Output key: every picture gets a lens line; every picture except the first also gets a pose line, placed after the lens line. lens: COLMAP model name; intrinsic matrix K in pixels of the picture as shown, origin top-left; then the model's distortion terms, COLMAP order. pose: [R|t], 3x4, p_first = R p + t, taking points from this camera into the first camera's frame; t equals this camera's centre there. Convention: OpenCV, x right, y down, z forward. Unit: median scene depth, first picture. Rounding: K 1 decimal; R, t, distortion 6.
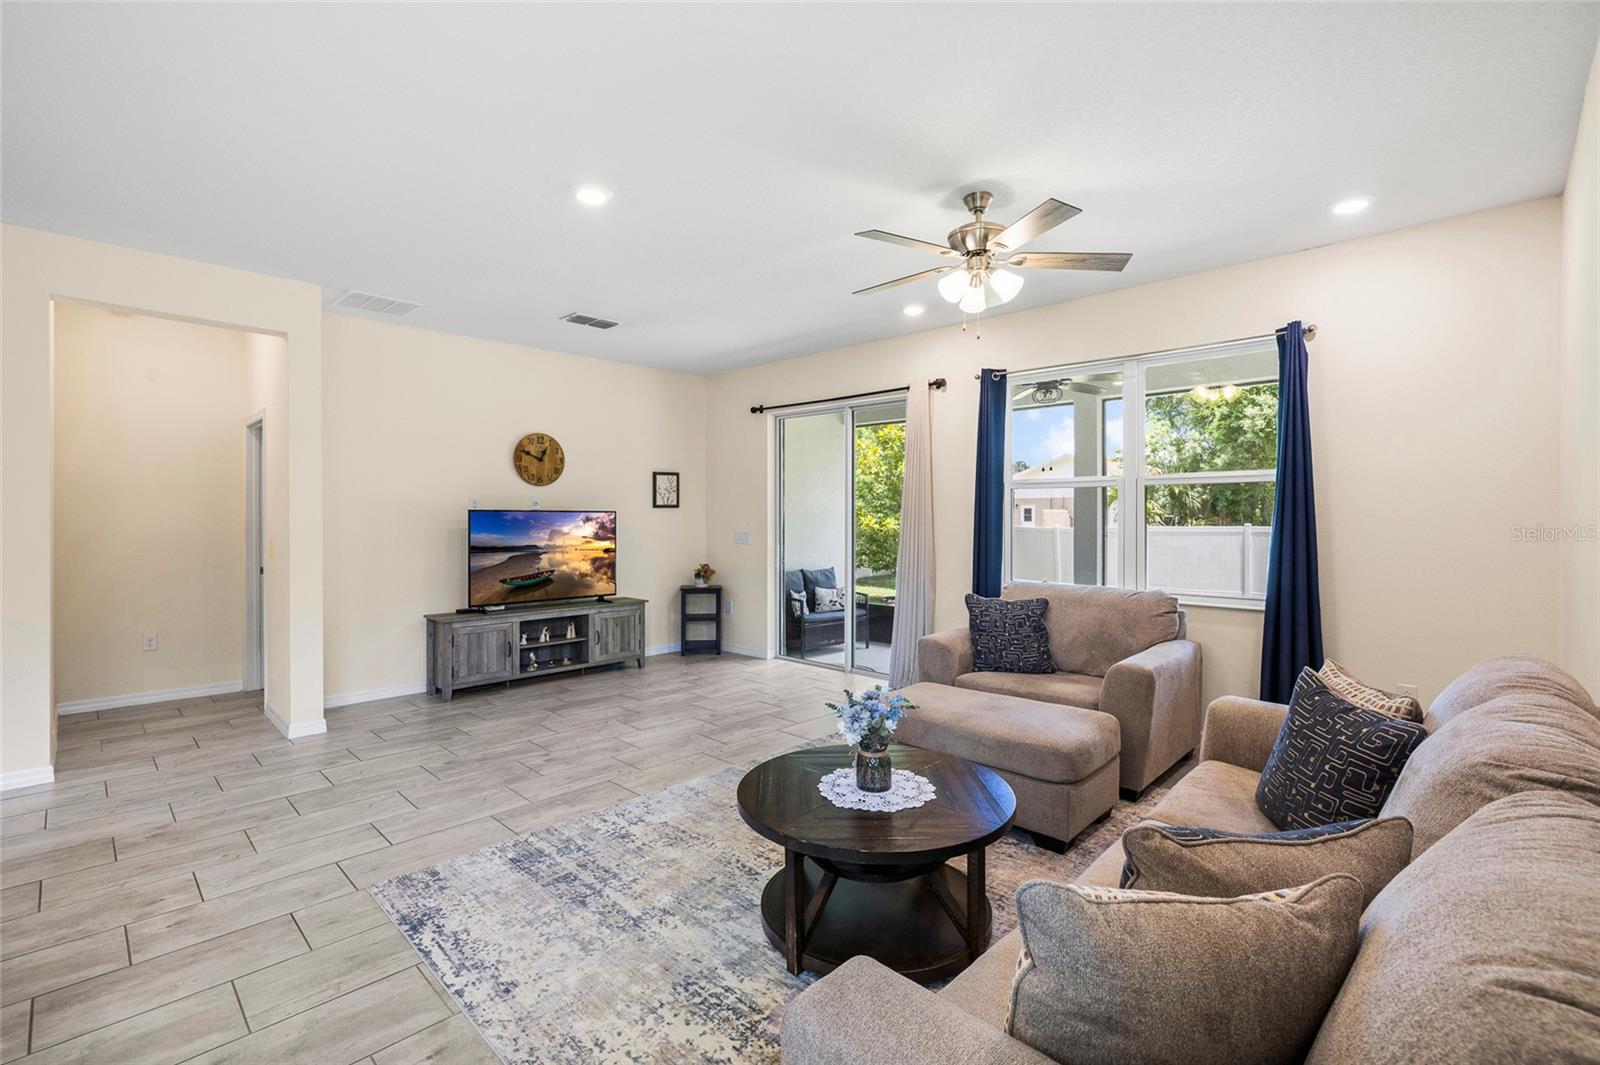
lens RADIAL K [[711.2, 0, 802.1], [0, 711.2, 520.6], [0, 0, 1]] dist [-0.008949, 0.001135]
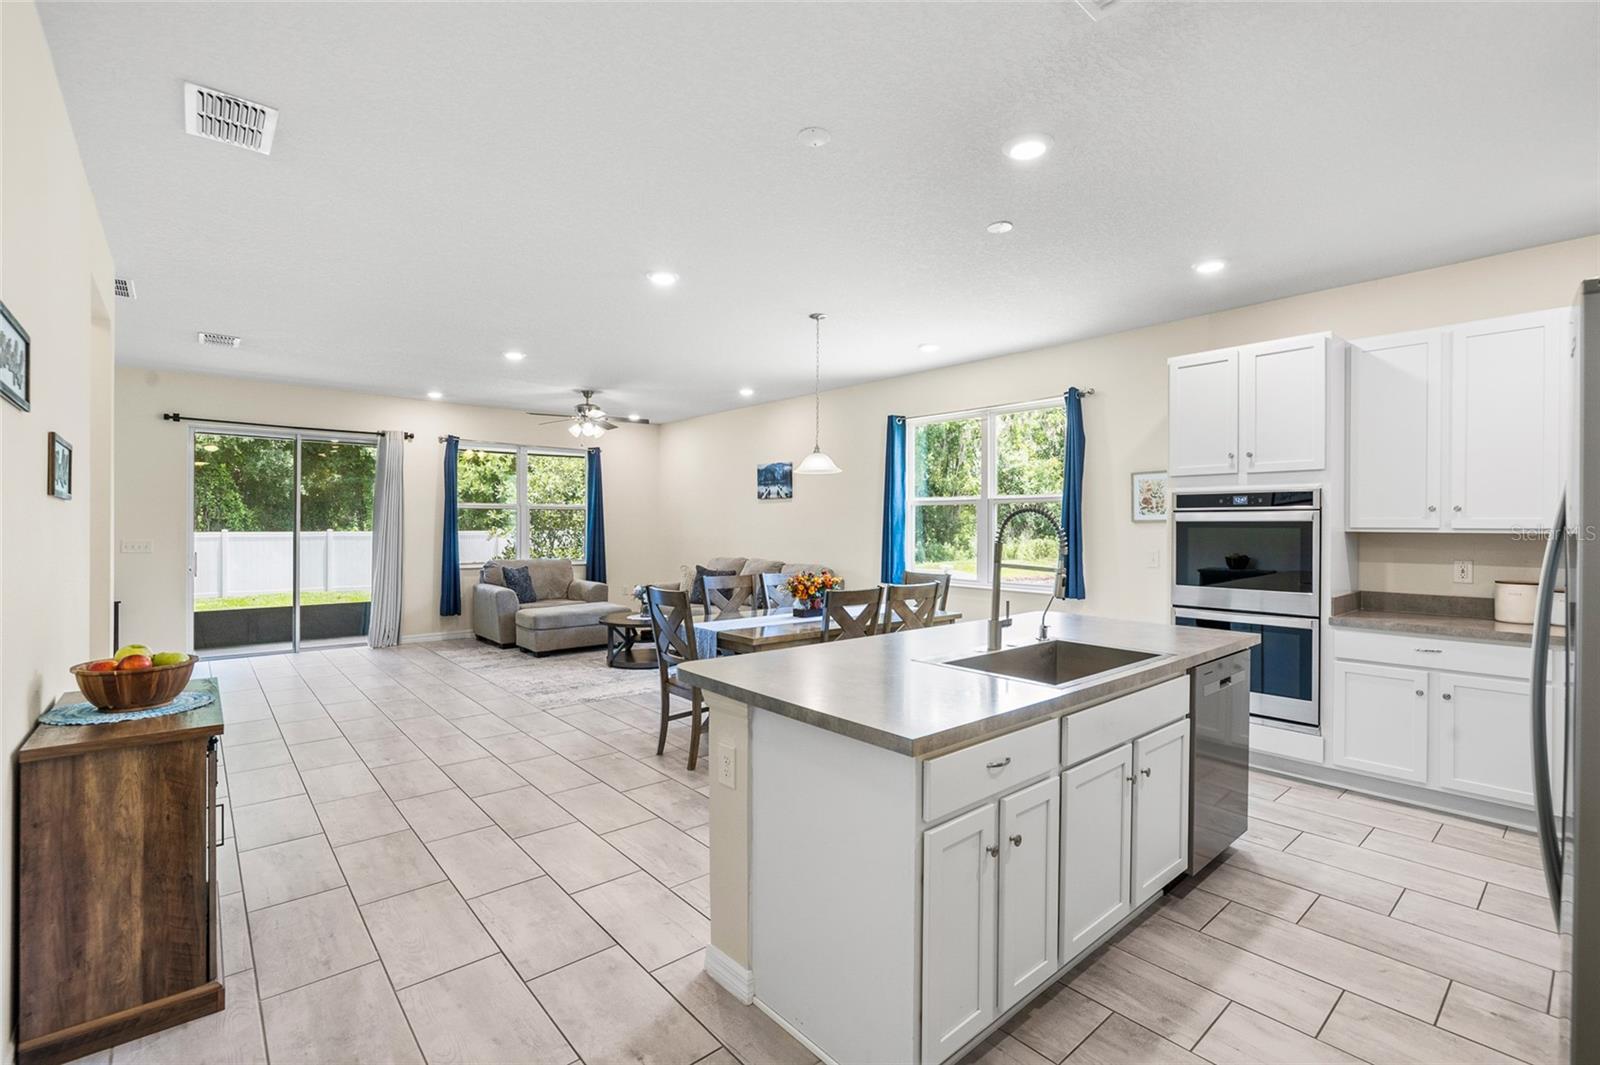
lens RADIAL K [[711.2, 0, 798.1], [0, 711.2, 532.2], [0, 0, 1]] dist [-0.008949, 0.001135]
pose [[0.095506, -0.010705, 0.995371, -1.222949], [0.002408, 0.999942, 0.010523, -0.004106], [-0.995426, 0.001392, 0.095526, 0.039310]]
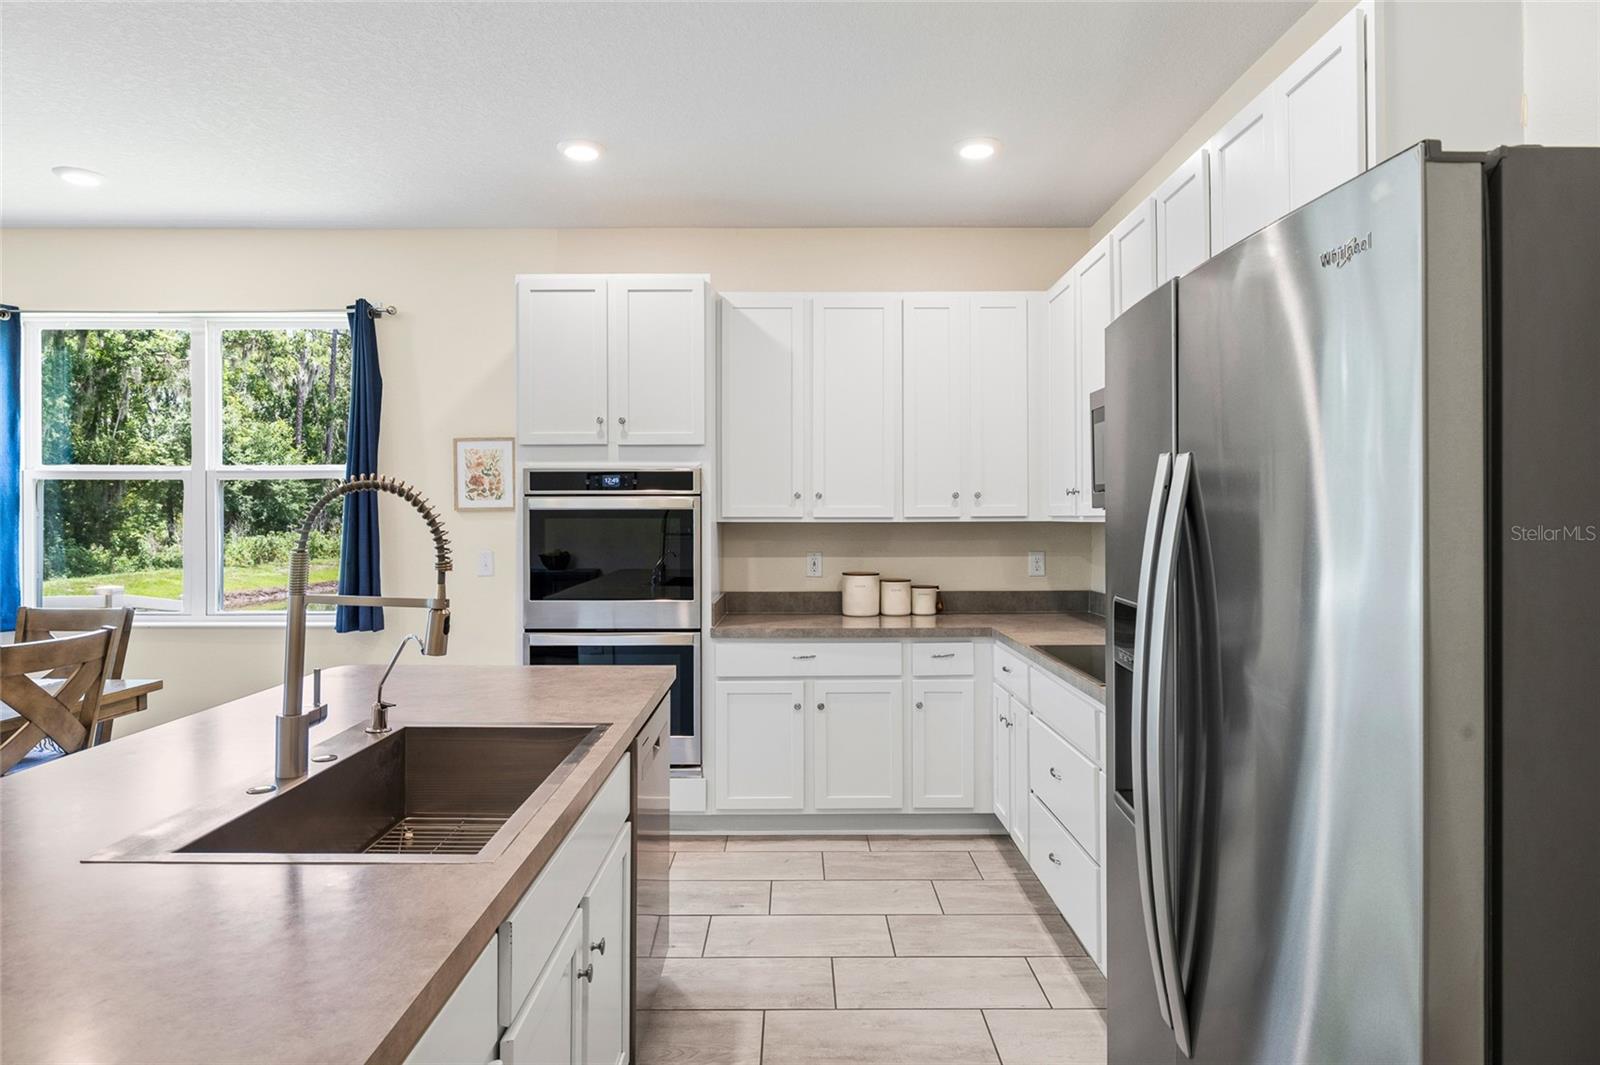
lens RADIAL K [[916.1, 0, 801.2], [0, 916.1, 513.5], [0, 0, 1]] dist [-0.003643, 0.002295]
pose [[-0.696218, 0.001853, 0.717828, -1.054575], [0.004555, 0.999988, 0.001837, -0.003988], [-0.717816, 0.004549, -0.696218, 0.040158]]
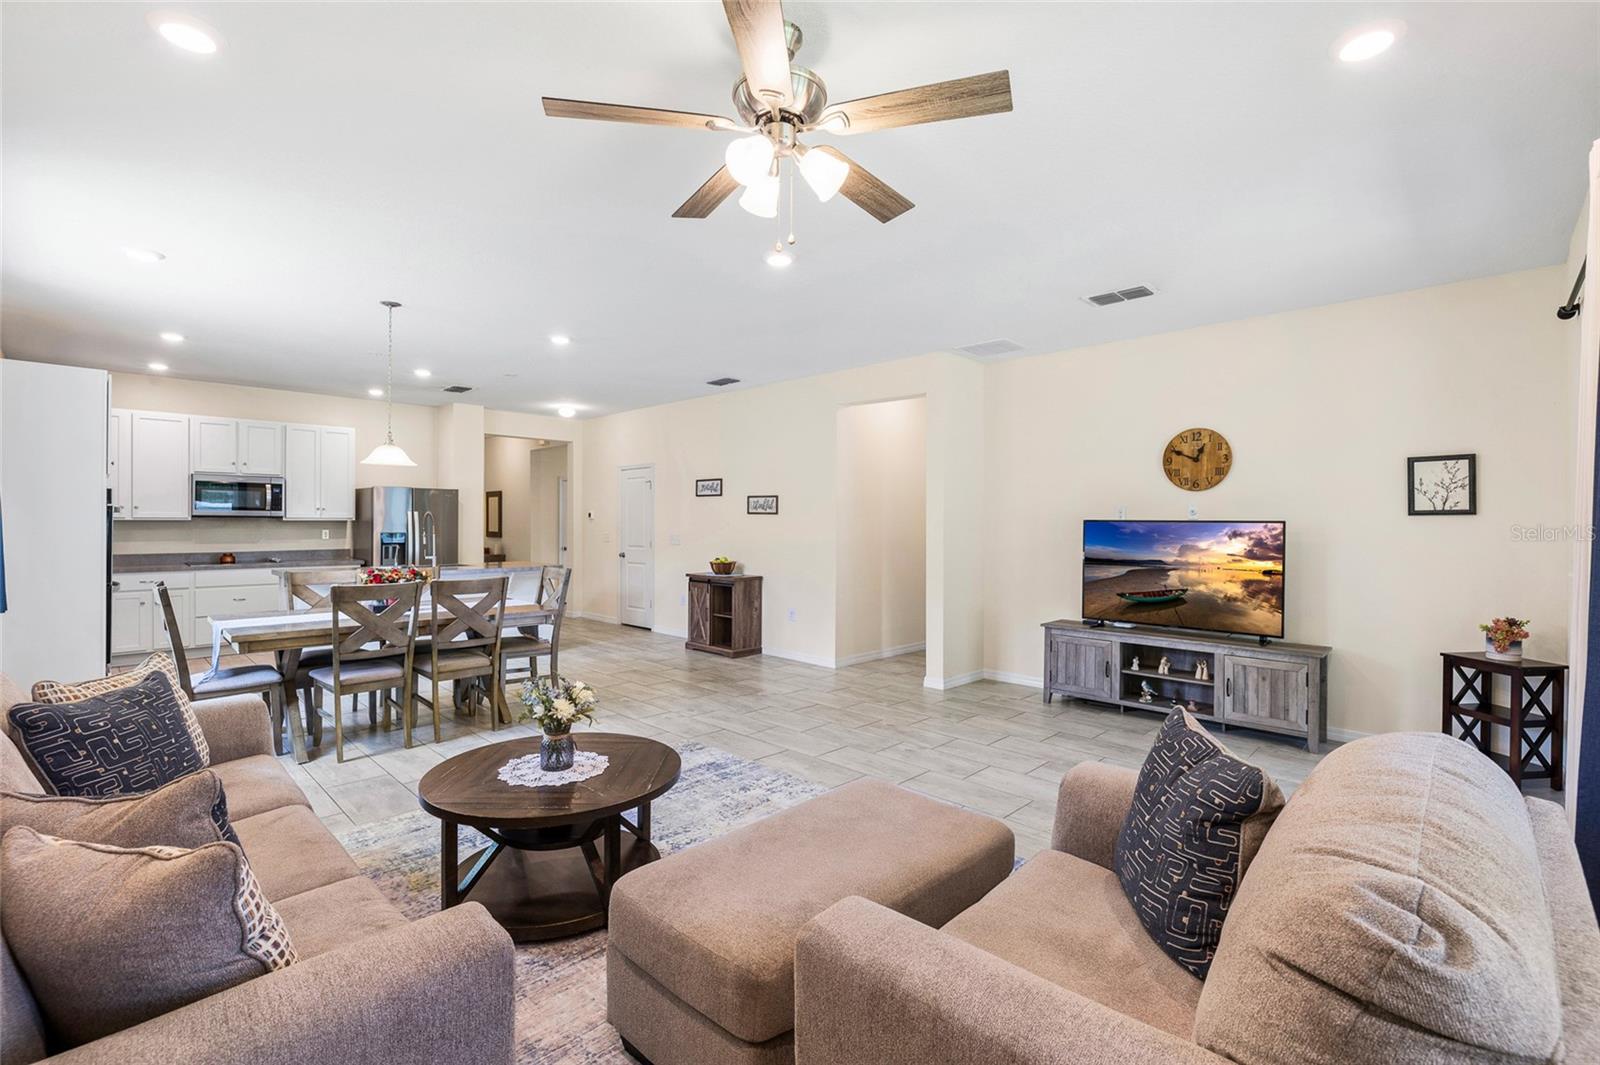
lens RADIAL K [[711.2, 0, 798.0], [0, 711.2, 524.2], [0, 0, 1]] dist [-0.008949, 0.001135]
pose [[-0.009386, 0.001112, -0.999955, 0.531993], [-0.013194, 0.999912, 0.001235, -0.005473], [0.999869, 0.013205, -0.009370, 0.608446]]
